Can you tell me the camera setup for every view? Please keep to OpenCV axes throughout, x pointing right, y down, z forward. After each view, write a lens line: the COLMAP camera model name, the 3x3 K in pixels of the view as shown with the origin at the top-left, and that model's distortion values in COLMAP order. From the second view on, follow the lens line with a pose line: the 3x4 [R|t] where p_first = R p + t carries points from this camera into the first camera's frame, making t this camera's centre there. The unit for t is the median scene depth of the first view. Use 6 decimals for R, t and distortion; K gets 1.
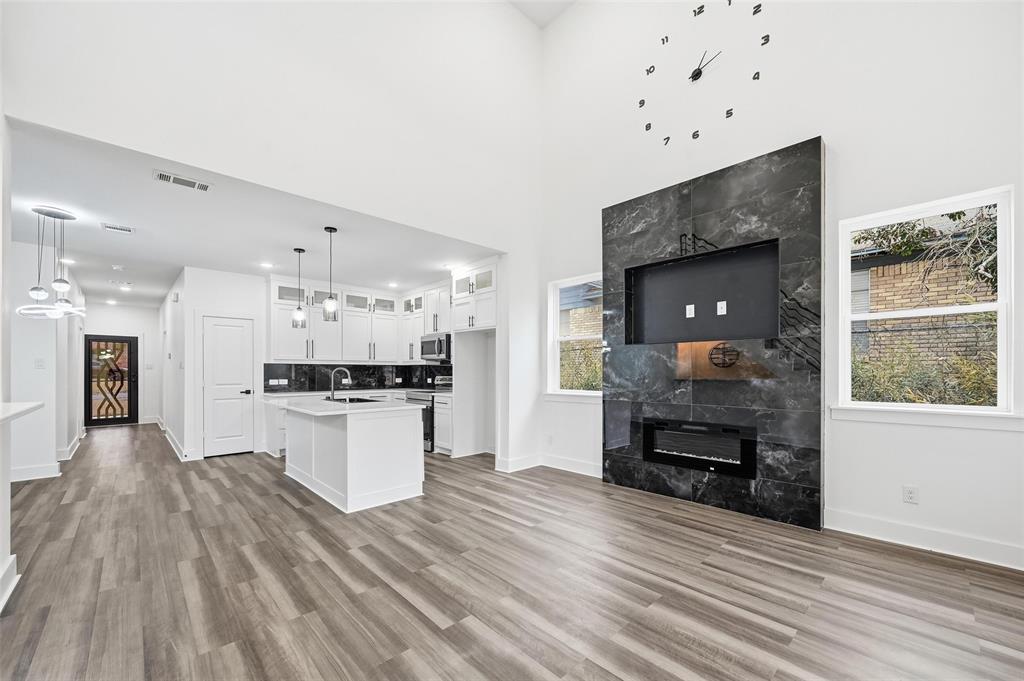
lens RADIAL K [[405.3, 0, 517.9], [0, 405.3, 372.7], [0, 0, 1]] dist [-0.000606, 0.000076]
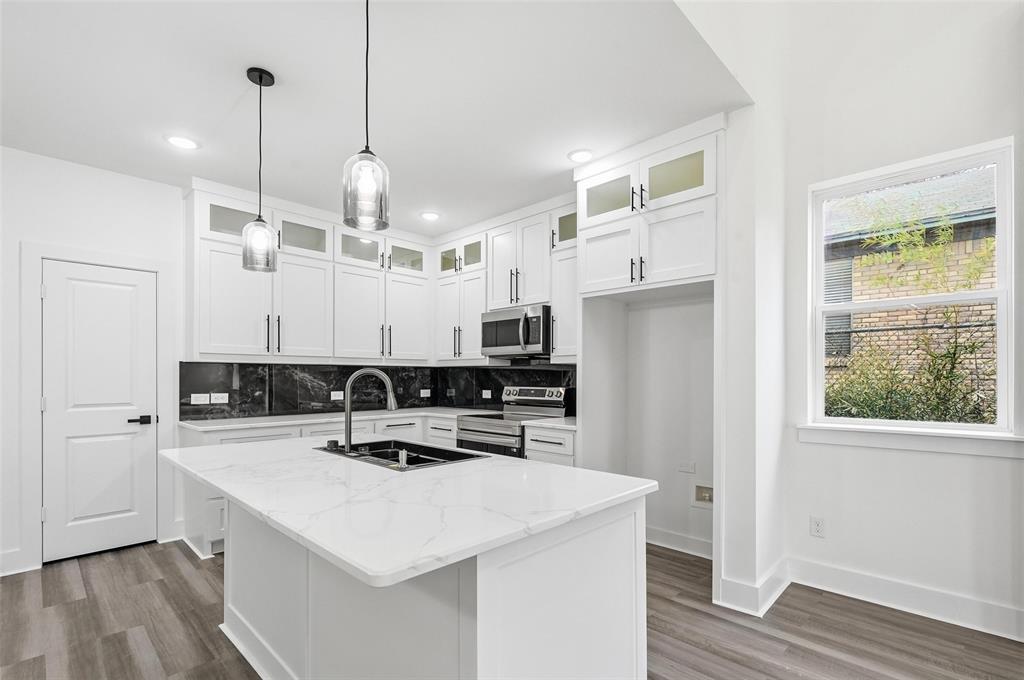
lens RADIAL K [[470.8, 0, 521.1], [0, 470.8, 376.6], [0, 0, 1]] dist [-0.003733, -0.000834]
pose [[0.999063, 0.001487, 0.043264, -0.274484], [-0.001263, 0.999986, -0.005193, -0.002145], [-0.043271, 0.005133, 0.999050, 0.478098]]
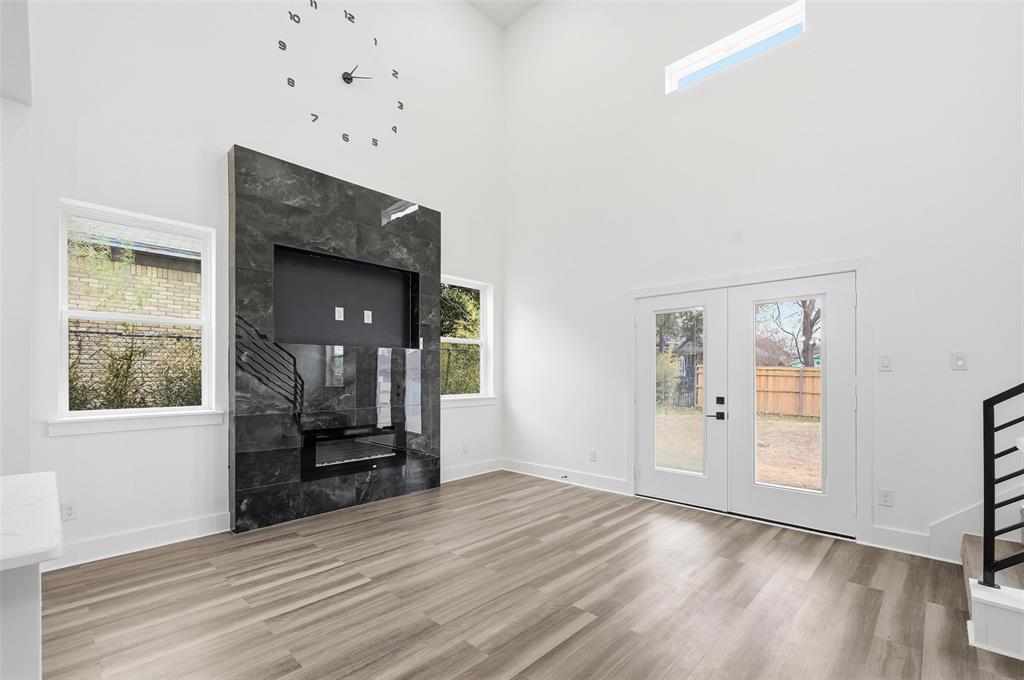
lens RADIAL K [[448.7, 0, 517.0], [0, 448.7, 378.4], [0, 0, 1]] dist [-0.002369, 0.000027]
pose [[-0.052001, -0.007505, 0.998619, -0.496109], [0.004754, 0.999959, 0.007762, -0.002735], [-0.998636, 0.005152, -0.051963, 0.466213]]
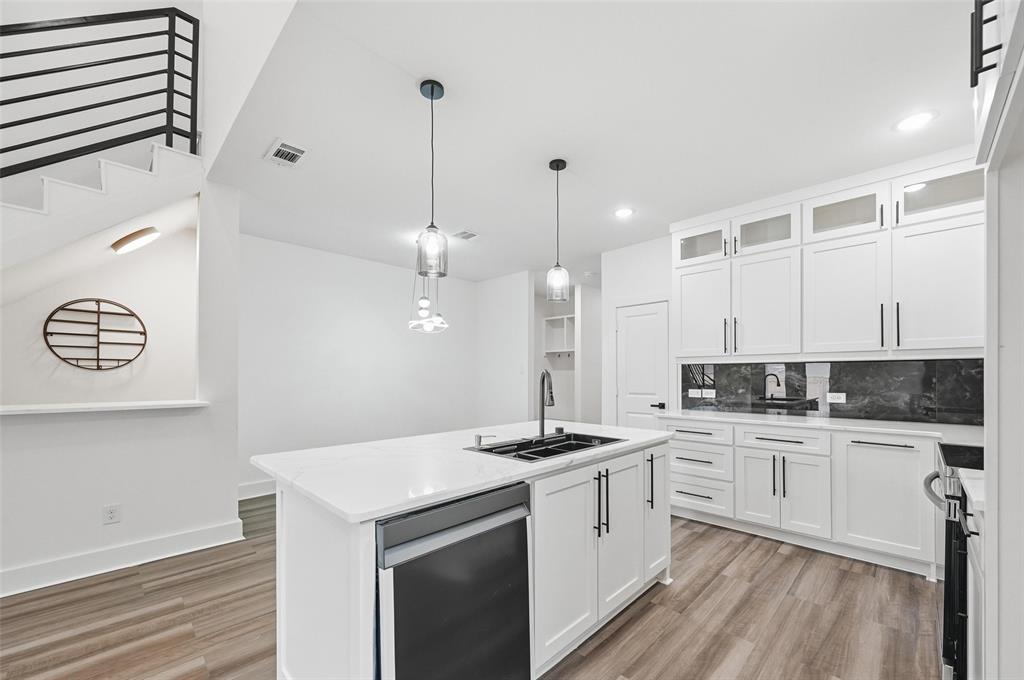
lens RADIAL K [[405.3, 0, 516.9], [0, 405.3, 375.5], [0, 0, 1]] dist [-0.000606, 0.000076]
pose [[0.030162, -0.000544, -0.999545, 0.026478], [-0.003571, 0.999993, -0.000652, -0.003672], [0.999539, 0.003589, 0.030160, 0.837594]]
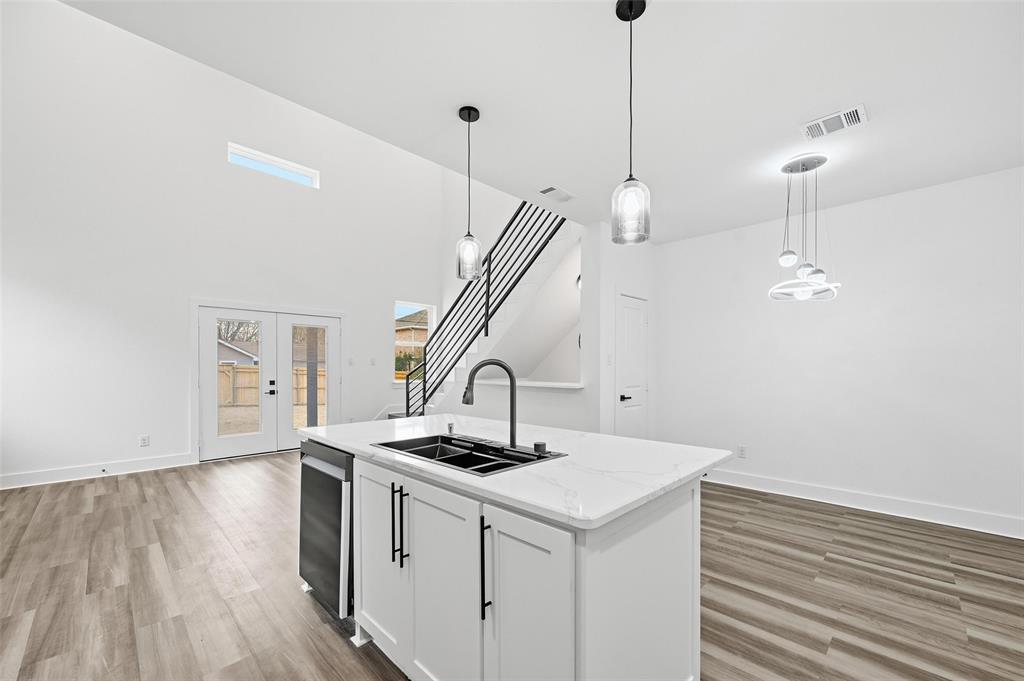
lens RADIAL K [[405.3, 0, 517.7], [0, 405.3, 372.2], [0, 0, 1]] dist [-0.000606, 0.000076]
pose [[-0.999331, -0.000382, -0.036569, -0.384902], [-0.000912, 0.999895, 0.014476, -0.003393], [0.036560, 0.014500, -0.999226, 1.196302]]
